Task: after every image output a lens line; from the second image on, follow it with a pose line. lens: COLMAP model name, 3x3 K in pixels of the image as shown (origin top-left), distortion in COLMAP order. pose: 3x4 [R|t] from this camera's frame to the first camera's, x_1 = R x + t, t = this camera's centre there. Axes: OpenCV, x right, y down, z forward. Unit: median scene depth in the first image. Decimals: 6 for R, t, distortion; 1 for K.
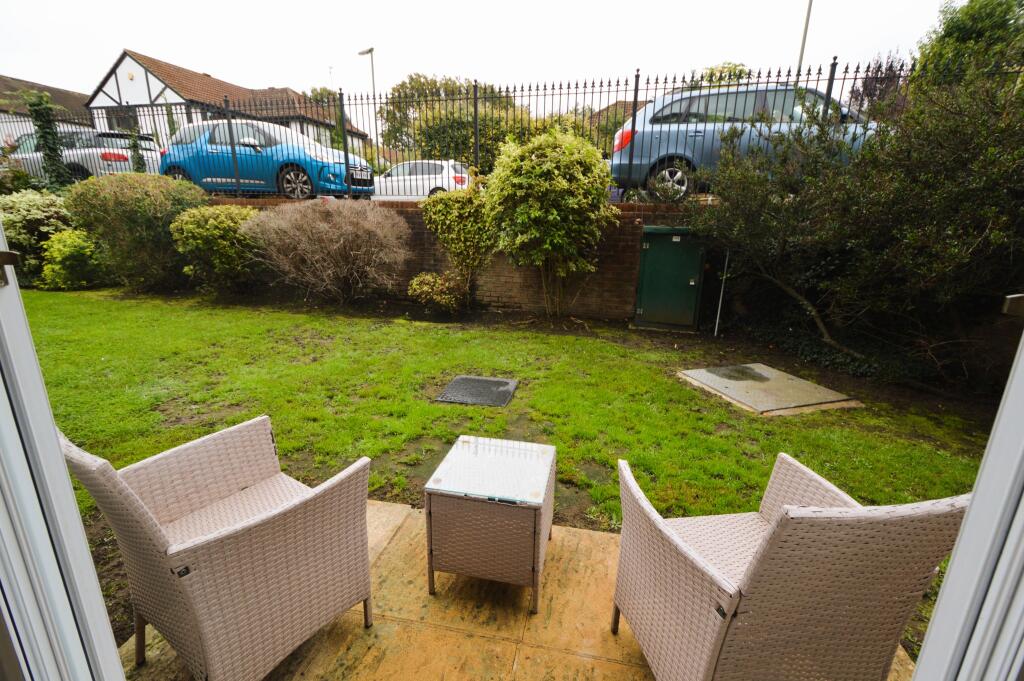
lens RADIAL K [[453.6, 0, 513.8], [0, 453.6, 337.8], [0, 0, 1]] dist [-0.002536, -0.001175]
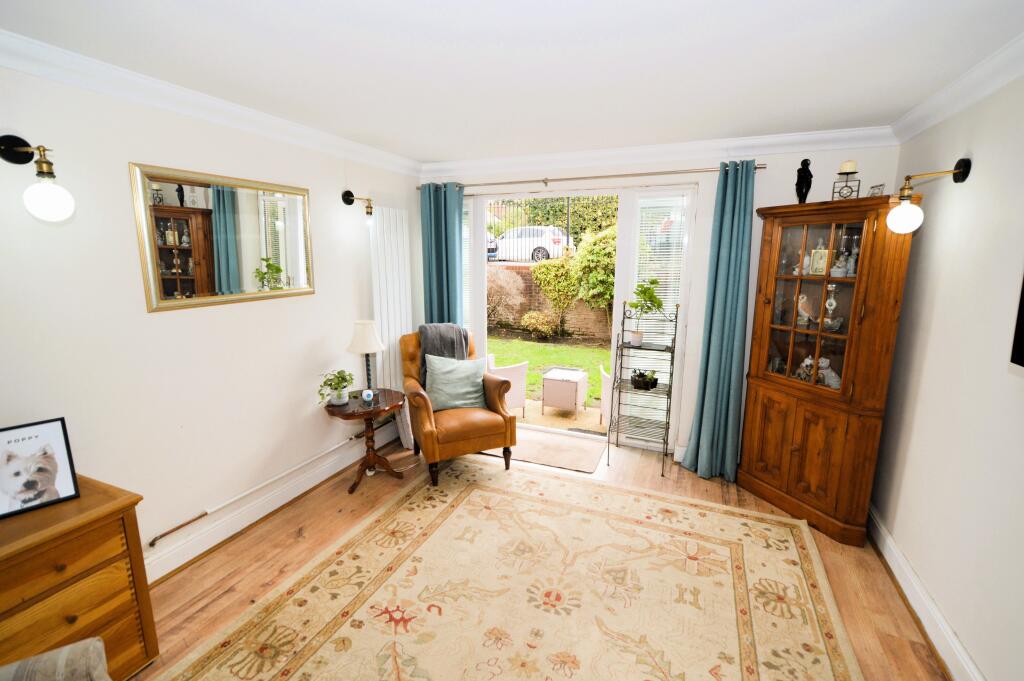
lens RADIAL K [[453.6, 0, 513.8], [0, 453.6, 337.8], [0, 0, 1]] dist [-0.002536, -0.001175]
pose [[0.979139, 0.026824, -0.201412, 0.065168], [-0.044209, 0.995625, -0.082321, 0.086800], [0.198323, 0.089508, 0.976041, -0.583338]]
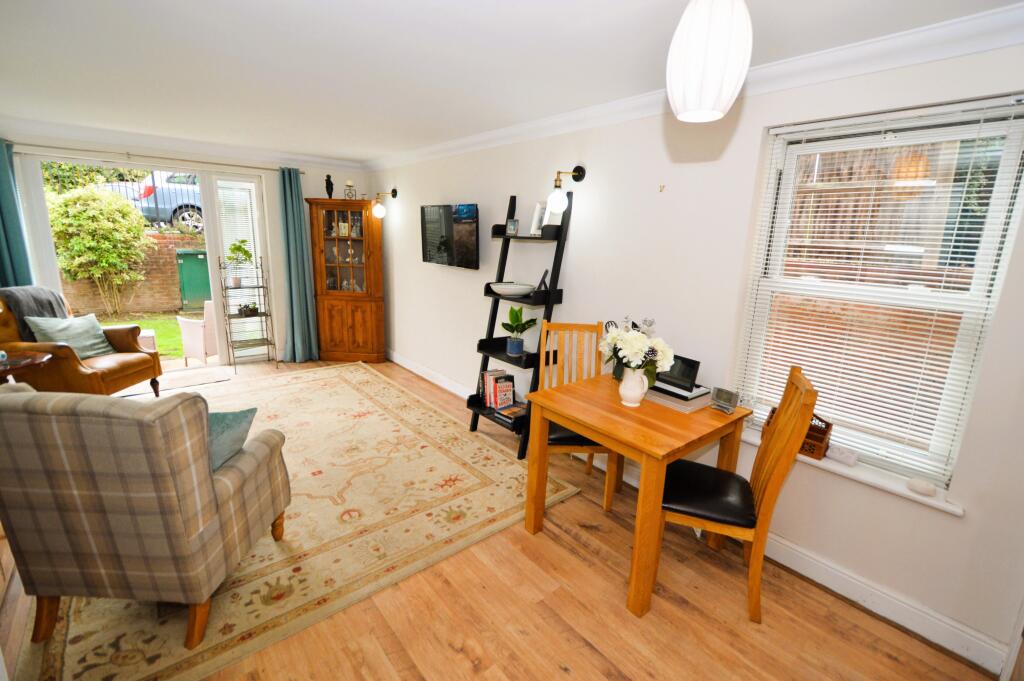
lens RADIAL K [[453.6, 0, 513.8], [0, 453.6, 337.8], [0, 0, 1]] dist [-0.002536, -0.001175]
pose [[0.631887, -0.165333, 0.757221, -0.217517], [0.180191, 0.981551, 0.063947, 0.169630], [-0.753823, 0.096037, 0.650021, -0.887208]]
